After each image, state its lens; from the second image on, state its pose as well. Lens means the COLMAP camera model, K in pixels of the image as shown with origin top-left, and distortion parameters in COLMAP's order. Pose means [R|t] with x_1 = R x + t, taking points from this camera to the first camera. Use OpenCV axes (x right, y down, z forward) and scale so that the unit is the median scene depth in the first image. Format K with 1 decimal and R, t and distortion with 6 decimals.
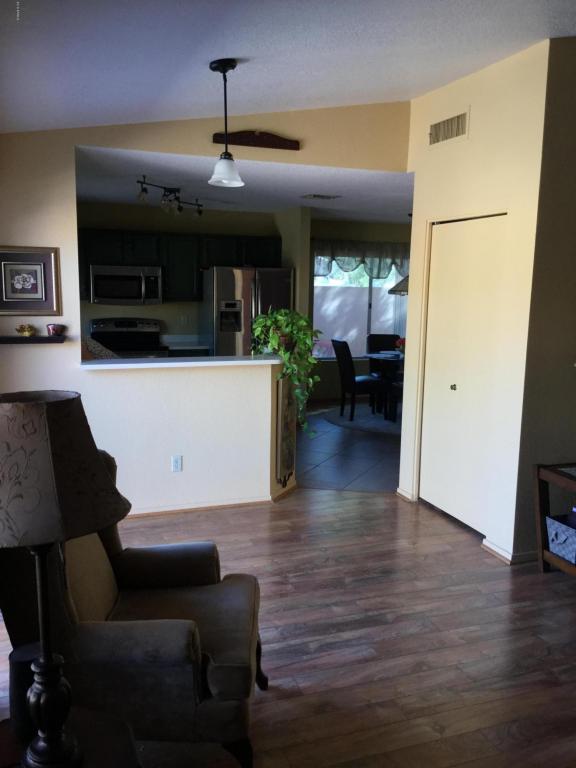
lens RADIAL K [[699.0, 0, 286.6], [0, 699.0, 390.1], [0, 0, 1]] dist [0.047245, 0.000000]
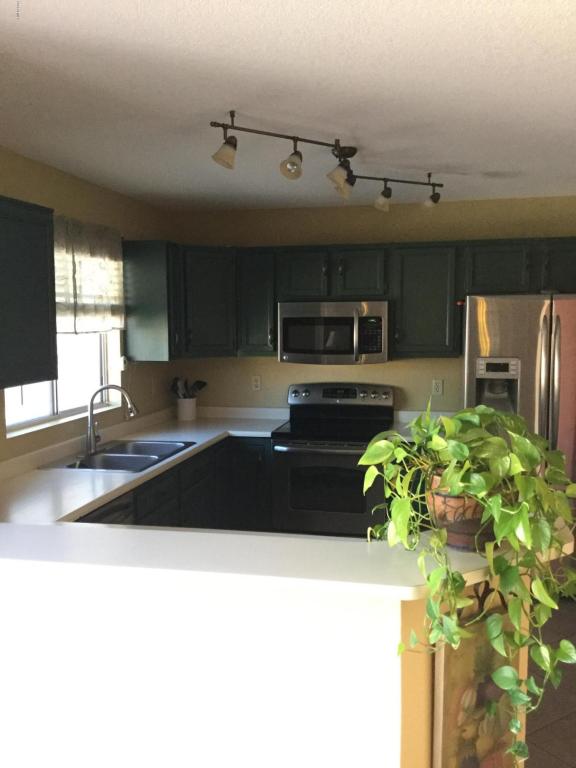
lens RADIAL K [[699.0, 0, 284.8], [0, 699.0, 387.6], [0, 0, 1]] dist [0.047245, 0.000000]
pose [[0.848212, 0.031543, -0.528717, 0.061358], [-0.062246, 0.997244, -0.040364, -0.068770], [0.525986, 0.067148, 0.847838, 0.430730]]
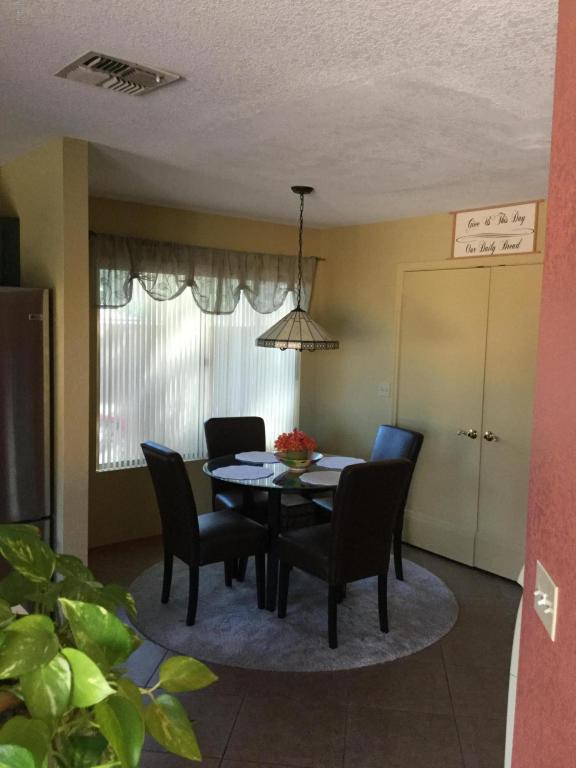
lens RADIAL K [[699.0, 0, 290.3], [0, 699.0, 386.6], [0, 0, 1]] dist [0.047245, 0.000000]
pose [[0.948698, -0.022102, 0.315410, 0.012124], [0.037437, 0.998389, -0.042645, -0.088902], [-0.313959, 0.052265, 0.947997, 0.537385]]
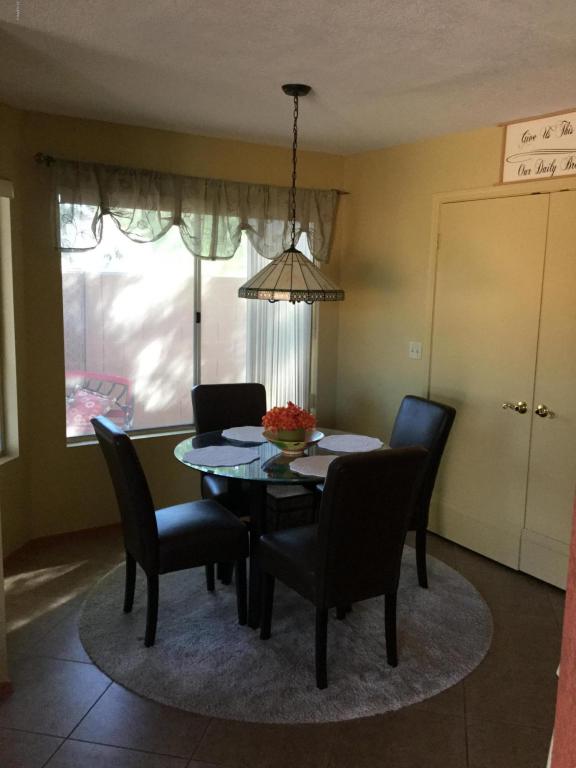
lens RADIAL K [[699.0, 0, 294.4], [0, 699.0, 387.0], [0, 0, 1]] dist [0.047245, 0.000000]
pose [[0.971822, -0.032331, 0.233488, 0.084566], [0.029067, 0.999426, 0.017409, -0.095249], [-0.233917, -0.010131, 0.972204, 0.626810]]
